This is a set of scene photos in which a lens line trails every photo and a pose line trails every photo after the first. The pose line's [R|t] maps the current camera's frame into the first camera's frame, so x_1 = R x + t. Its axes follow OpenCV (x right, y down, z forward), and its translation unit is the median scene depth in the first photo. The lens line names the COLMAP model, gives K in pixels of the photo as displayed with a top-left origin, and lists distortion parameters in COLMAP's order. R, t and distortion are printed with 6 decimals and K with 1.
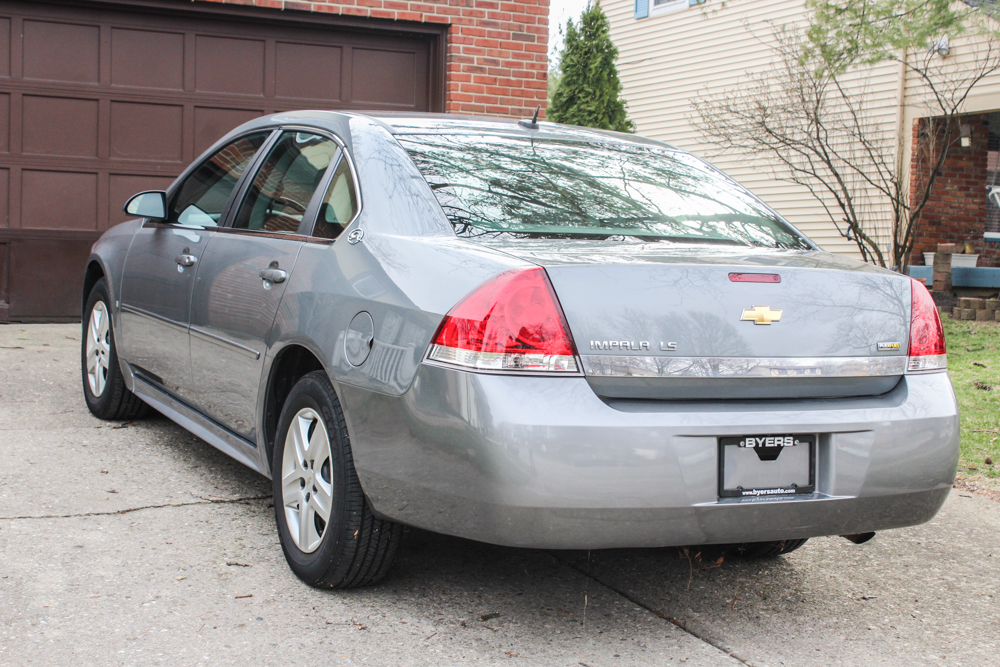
lens RADIAL K [[1606.3, 0, 499.6], [0, 1606.3, 332.0], [0, 0, 1]] dist [-0.036110, 0.000000]
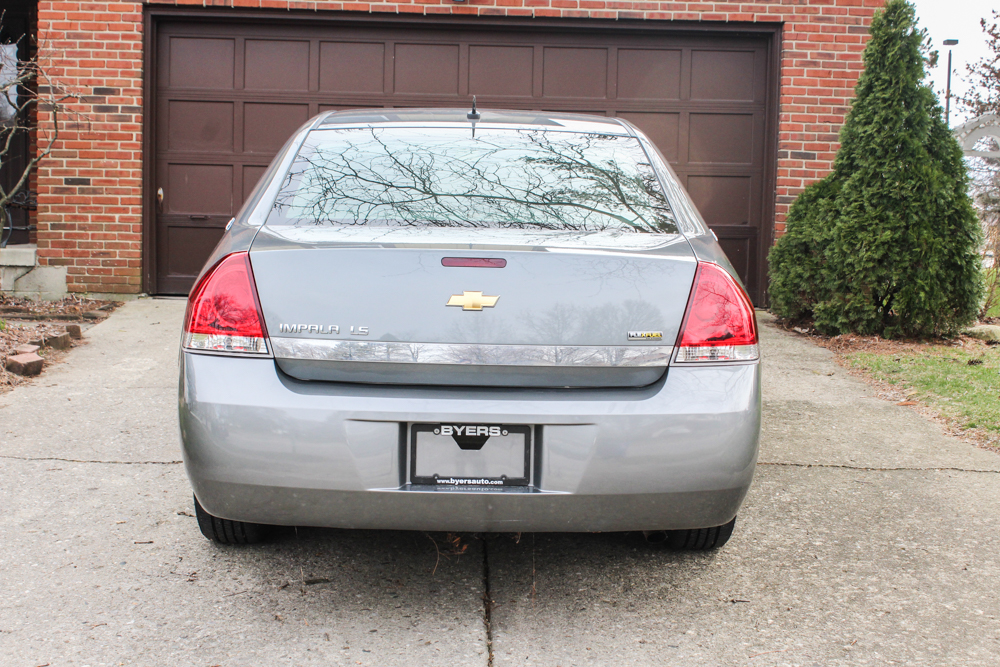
lens RADIAL K [[1404.1, 0, 498.9], [0, 1404.1, 338.0], [0, 0, 1]] dist [-0.045403, 0.000000]
pose [[0.904937, 0.023078, -0.424920, 0.402566], [-0.014468, 0.999620, 0.023480, -0.006107], [0.425300, -0.015100, 0.904926, 0.173596]]
